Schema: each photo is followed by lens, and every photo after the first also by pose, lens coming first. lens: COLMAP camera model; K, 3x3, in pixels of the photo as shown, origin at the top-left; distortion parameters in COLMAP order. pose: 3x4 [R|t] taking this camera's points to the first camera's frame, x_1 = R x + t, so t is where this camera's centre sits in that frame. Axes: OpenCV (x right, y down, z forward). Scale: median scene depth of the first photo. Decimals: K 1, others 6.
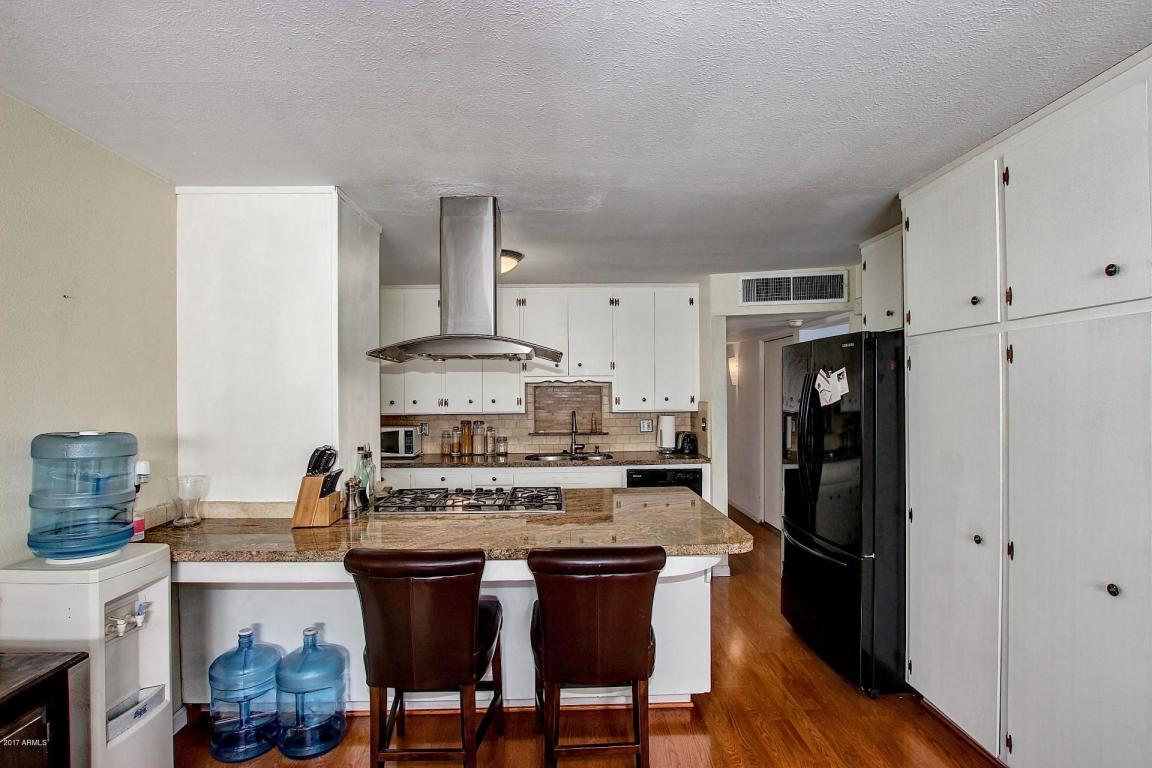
lens RADIAL K [[536.6, 0, 564.8], [0, 536.6, 392.0], [0, 0, 1]] dist [-0.027854, -0.001670]
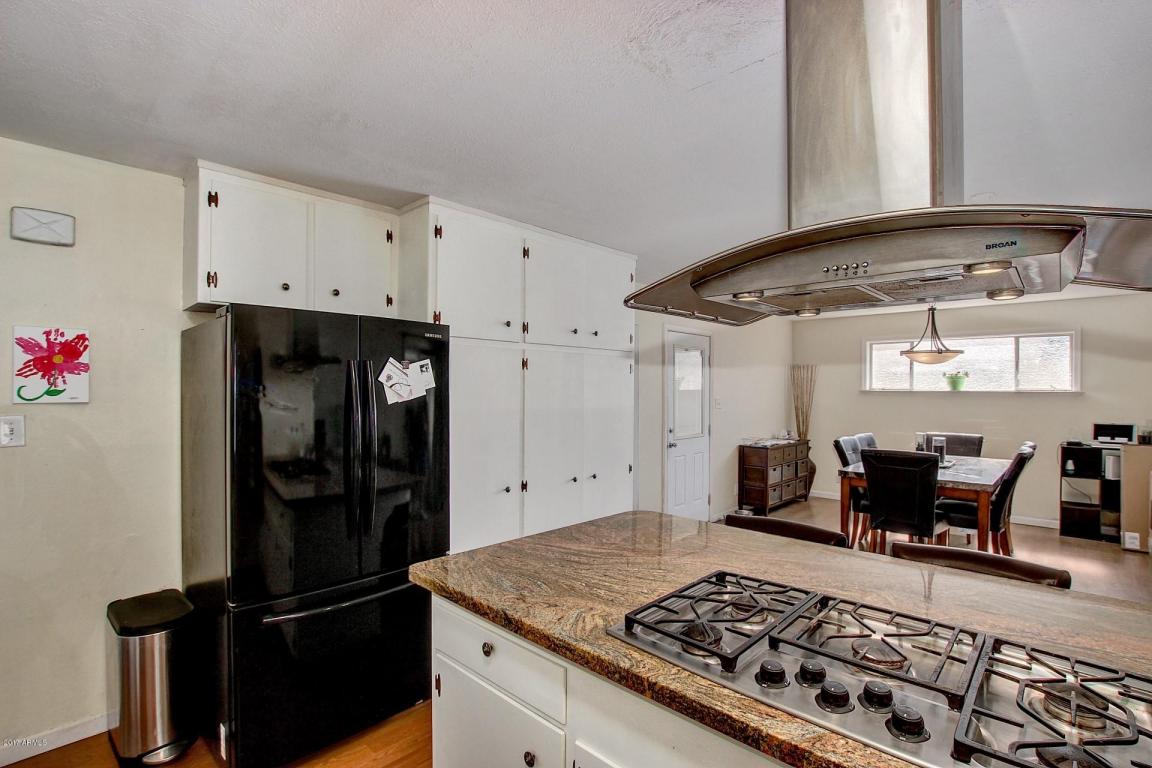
lens RADIAL K [[536.6, 0, 568.1], [0, 536.6, 391.3], [0, 0, 1]] dist [-0.027854, -0.001670]
pose [[-0.696479, 0.001534, 0.717576, -0.279225], [-0.000072, 0.999998, -0.002207, 0.010177], [-0.717578, -0.001588, -0.696477, 1.379559]]
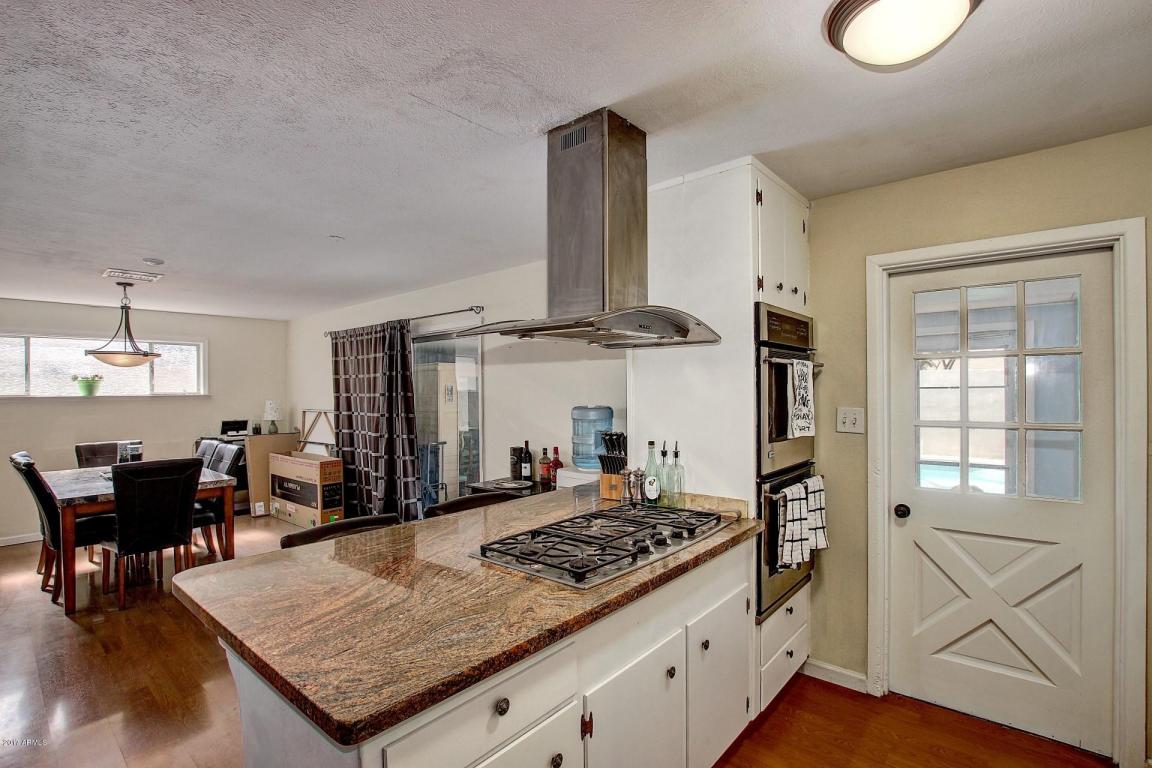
lens RADIAL K [[536.6, 0, 583.2], [0, 536.6, 386.2], [0, 0, 1]] dist [-0.027854, -0.001670]
pose [[-0.673934, 0.011184, -0.738707, 0.378081], [0.018465, 0.999828, -0.001708, 0.004593], [0.738561, -0.014791, -0.674025, 1.412455]]
